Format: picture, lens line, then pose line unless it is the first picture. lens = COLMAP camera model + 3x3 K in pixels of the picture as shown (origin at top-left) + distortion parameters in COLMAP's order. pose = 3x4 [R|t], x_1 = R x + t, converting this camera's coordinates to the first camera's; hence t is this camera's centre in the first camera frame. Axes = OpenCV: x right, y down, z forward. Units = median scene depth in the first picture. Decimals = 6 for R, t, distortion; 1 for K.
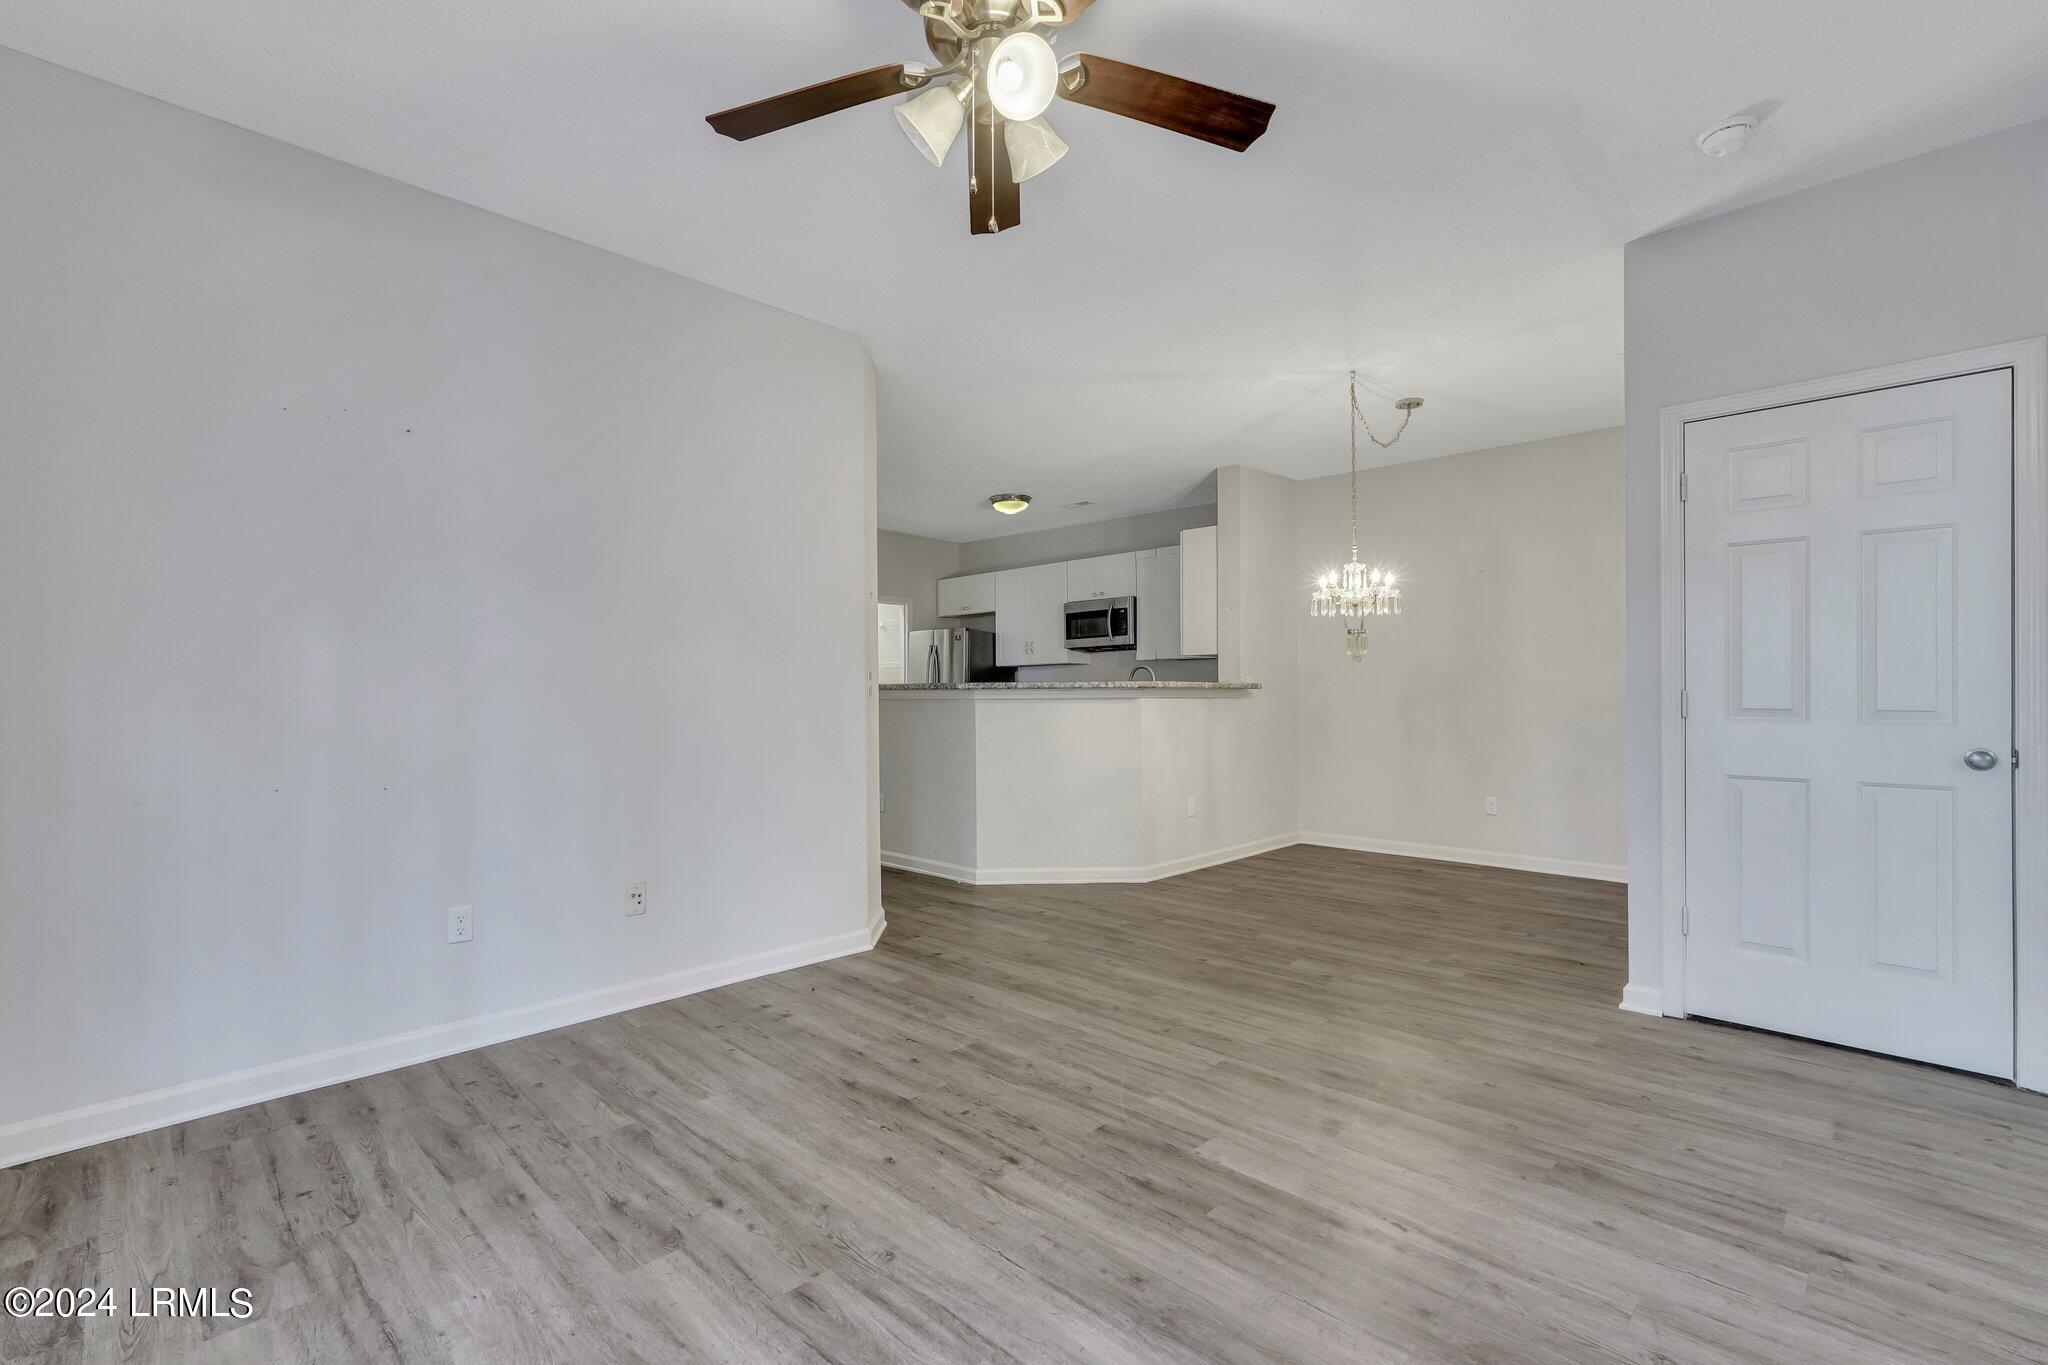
lens RADIAL K [[914.6, 0, 1019.5], [0, 914.6, 668.1], [0, 0, 1]] dist [-0.011741, 0.006874]
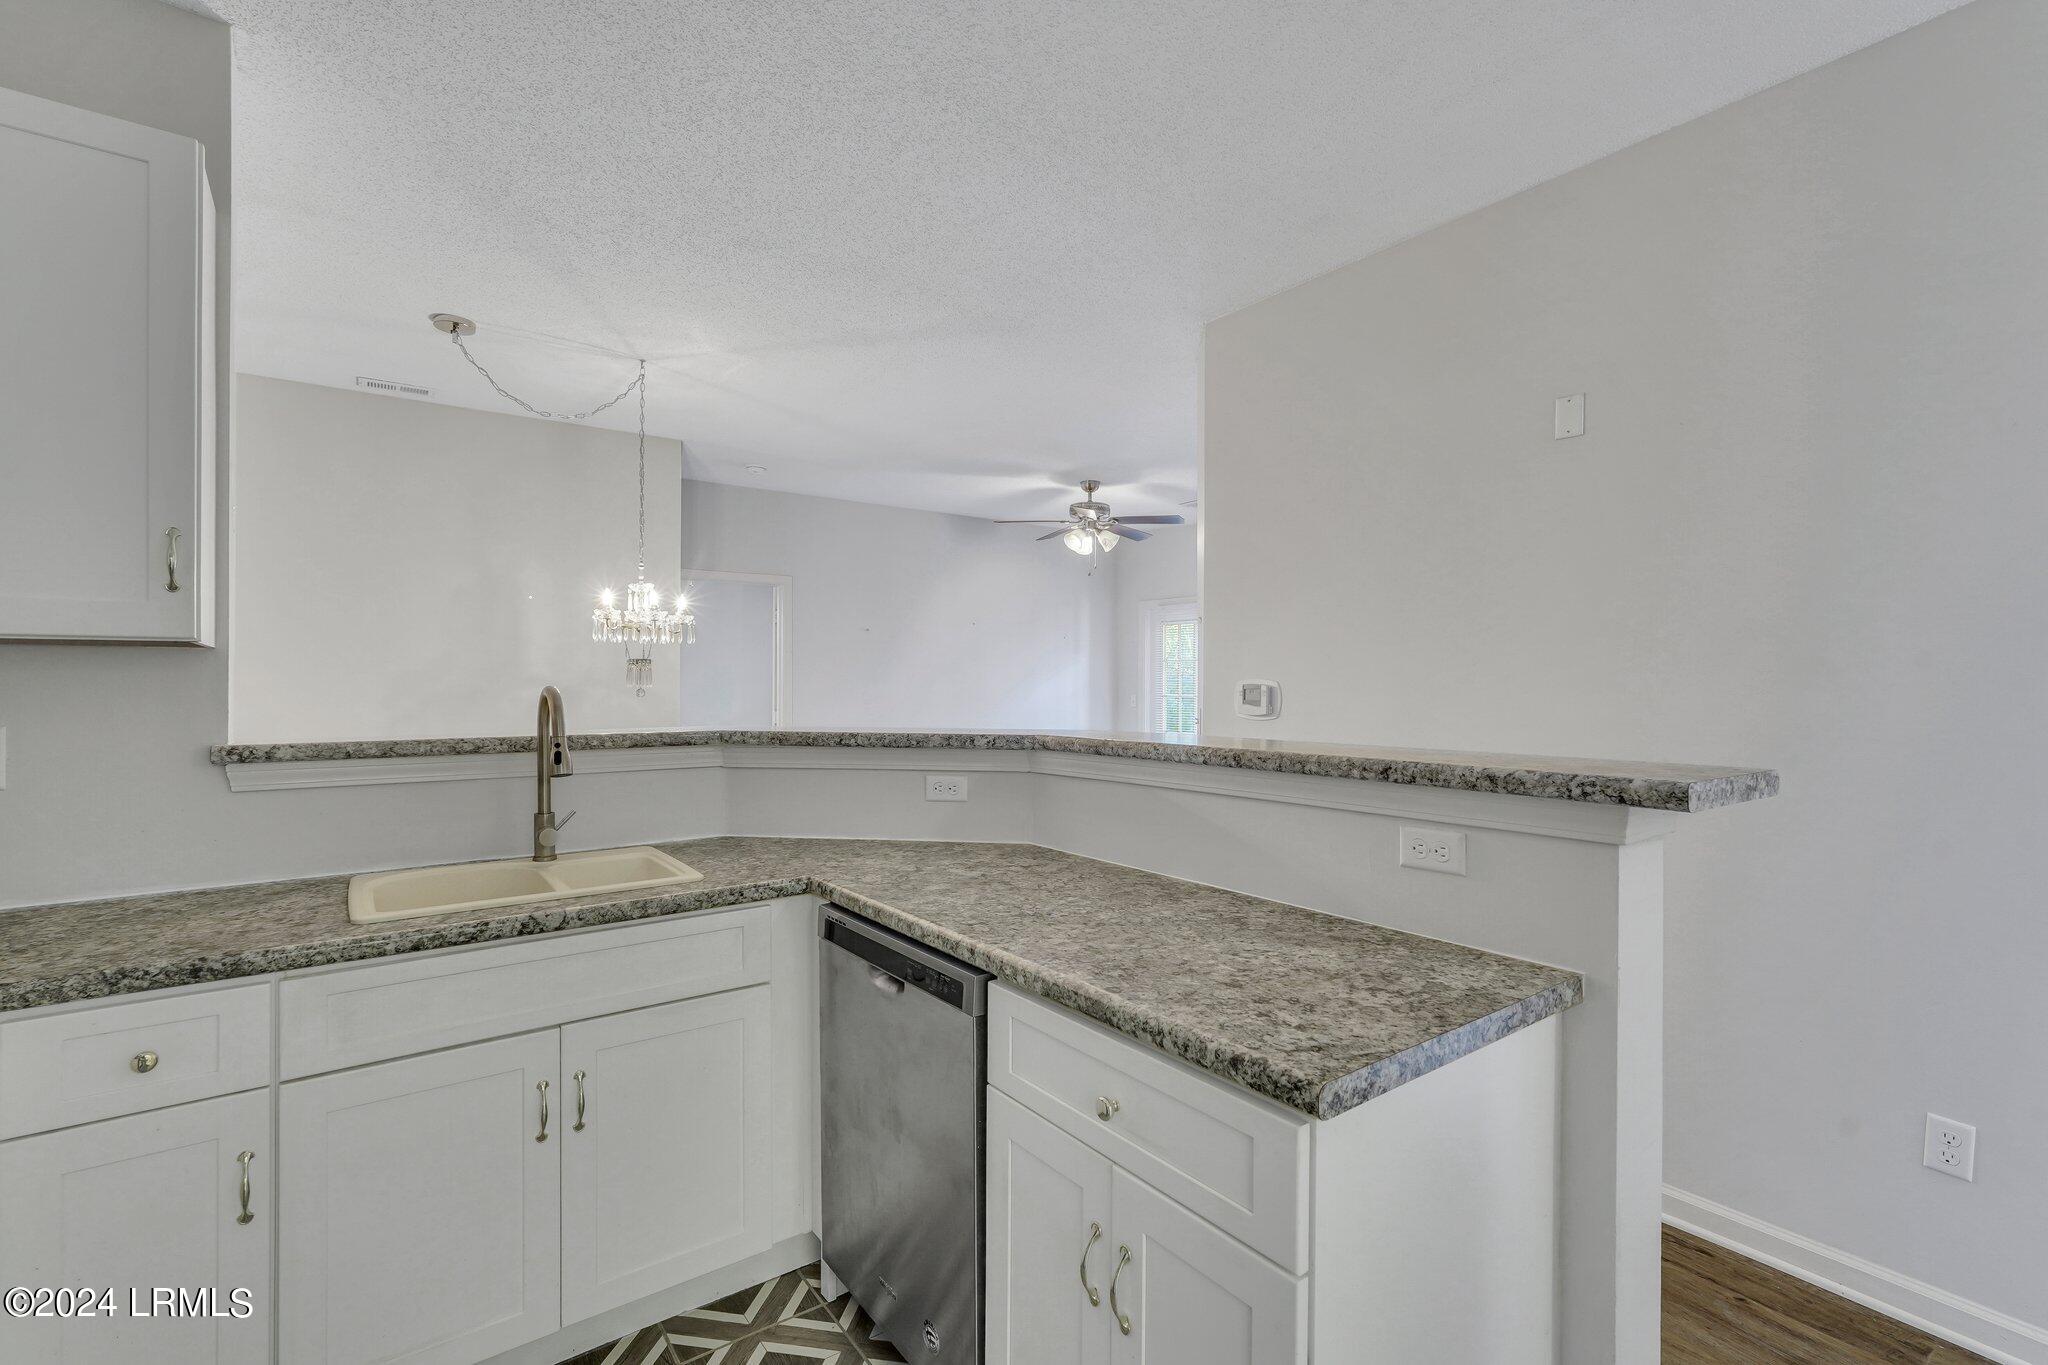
lens RADIAL K [[913.3, 0, 1023.8], [0, 913.3, 679.4], [0, 0, 1]] dist [-0.012542, 0.007295]
pose [[-0.988270, 0.002380, 0.152698, -0.153412], [-0.002941, 0.999397, -0.034608, 0.007348], [-0.152688, -0.034651, -0.987667, 2.273056]]
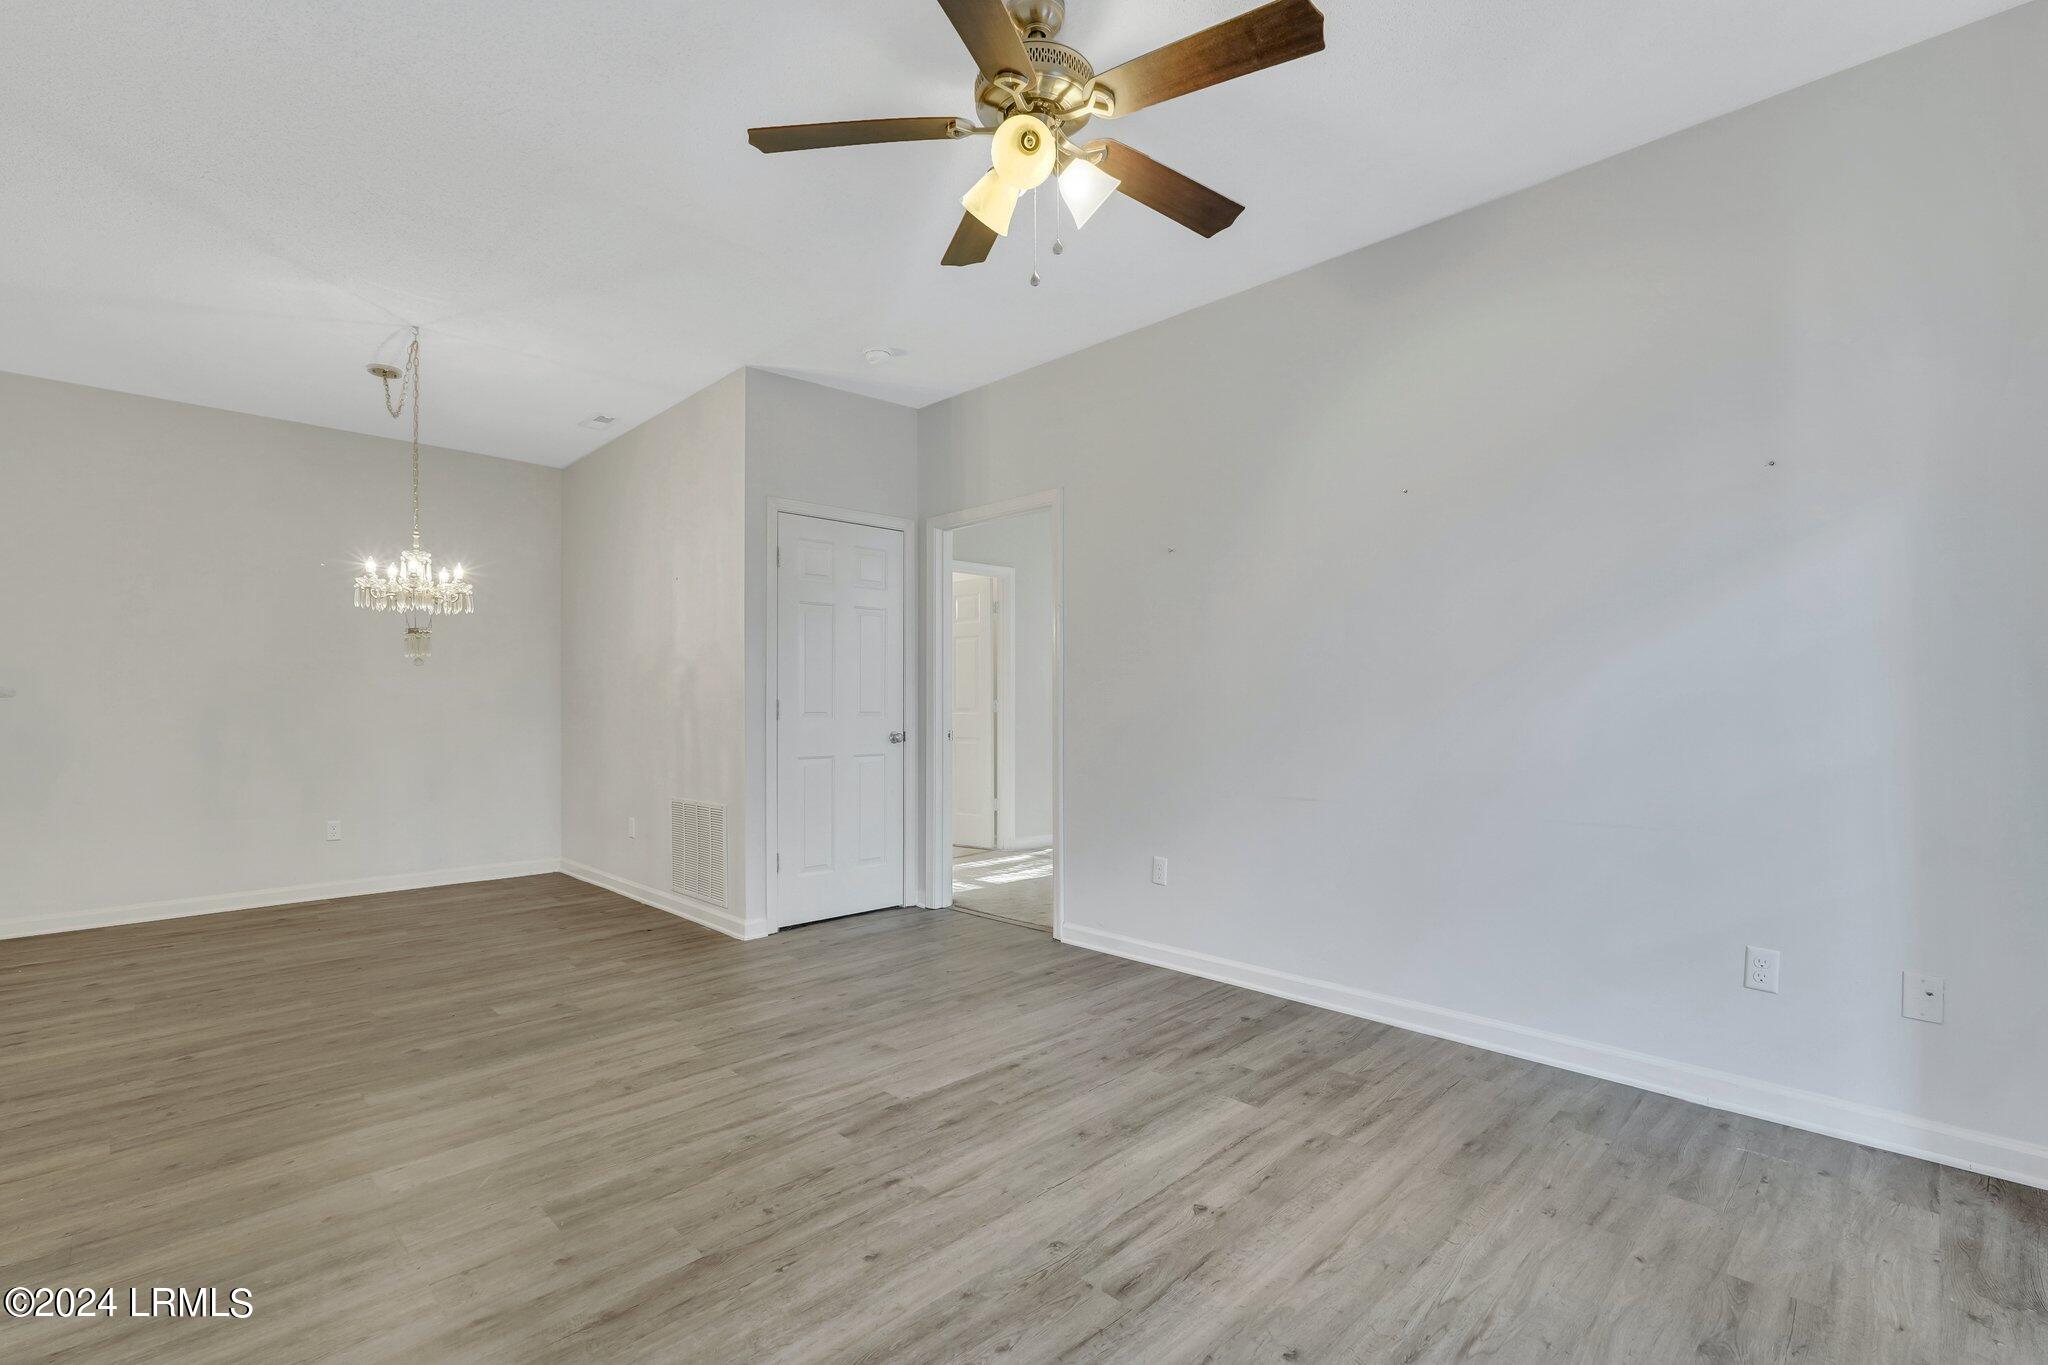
lens RADIAL K [[920.7, 0, 1016.5], [0, 920.7, 689.2], [0, 0, 1]] dist [-0.012998, 0.009091]
pose [[0.023324, 0.015847, 0.999602, -0.607786], [-0.024200, 0.999590, -0.015282, 0.018524], [-0.999435, -0.023834, 0.023698, 0.529960]]
